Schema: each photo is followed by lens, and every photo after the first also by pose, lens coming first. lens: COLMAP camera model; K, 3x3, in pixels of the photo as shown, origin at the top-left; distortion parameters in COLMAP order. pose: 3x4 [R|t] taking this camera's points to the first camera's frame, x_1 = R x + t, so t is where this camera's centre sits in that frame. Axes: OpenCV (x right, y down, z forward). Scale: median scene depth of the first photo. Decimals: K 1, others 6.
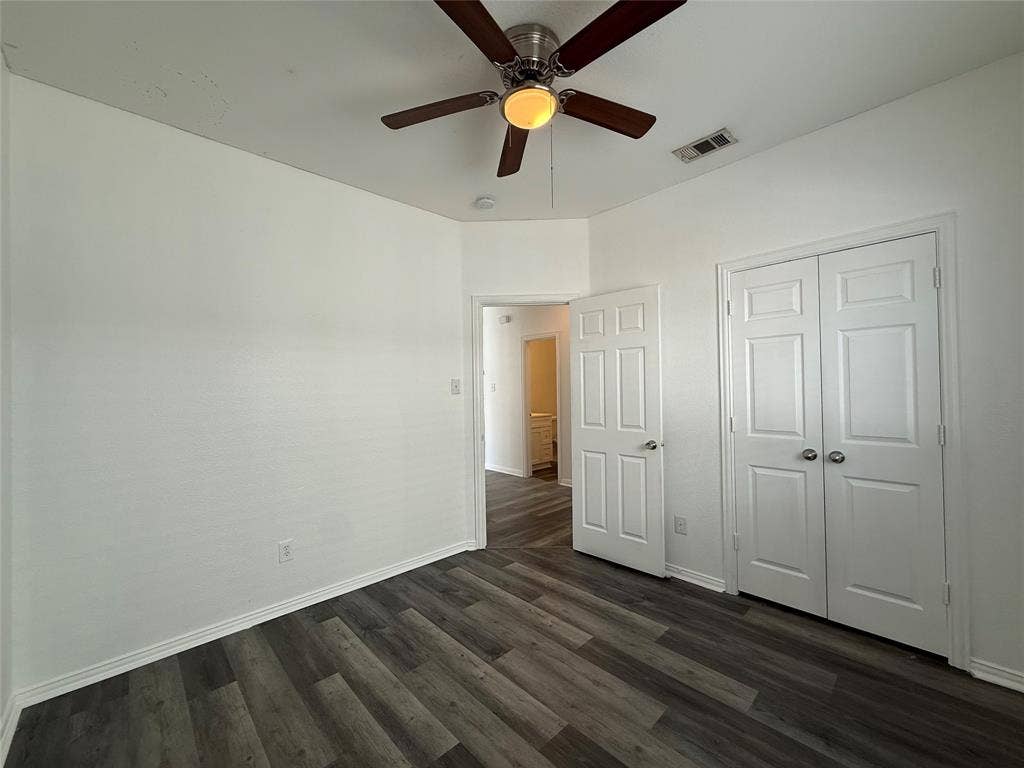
lens RADIAL K [[405.8, 0, 512.8], [0, 405.8, 385.3], [0, 0, 1]] dist [0.003116, 0.000730]
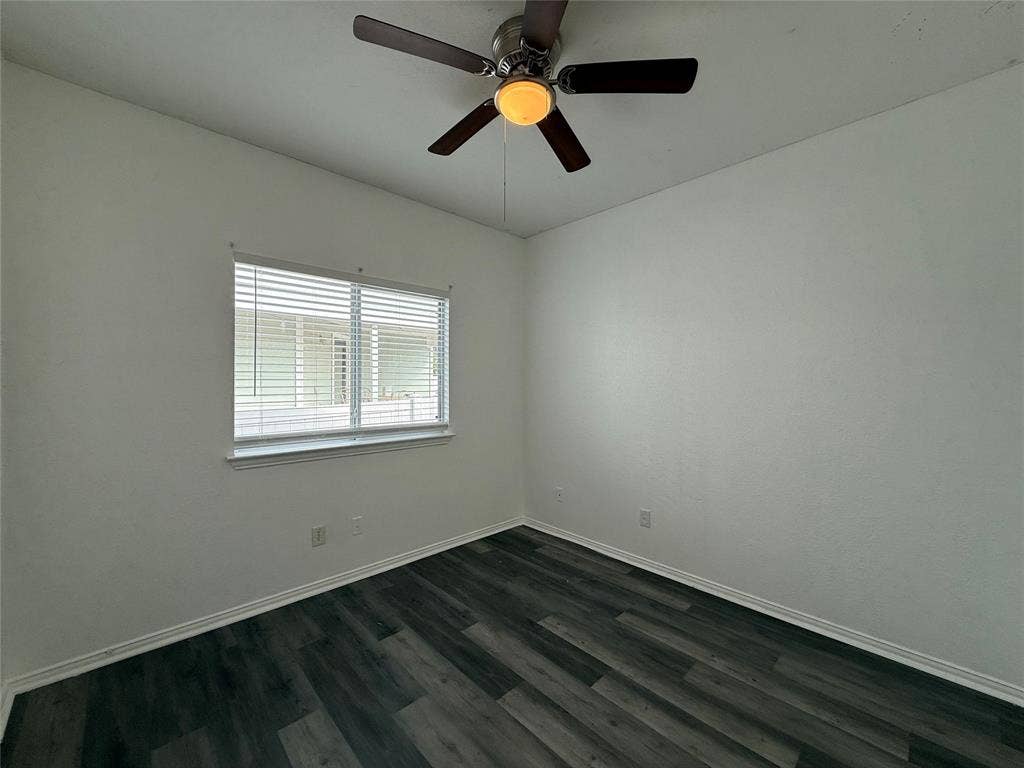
lens RADIAL K [[405.8, 0, 510.2], [0, 405.8, 380.8], [0, 0, 1]] dist [0.003116, 0.000730]
pose [[-0.999888, 0.014879, 0.001468, 0.084626], [0.014844, 0.999662, -0.021329, 0.004534], [-0.001784, -0.021304, -0.999771, 2.086989]]
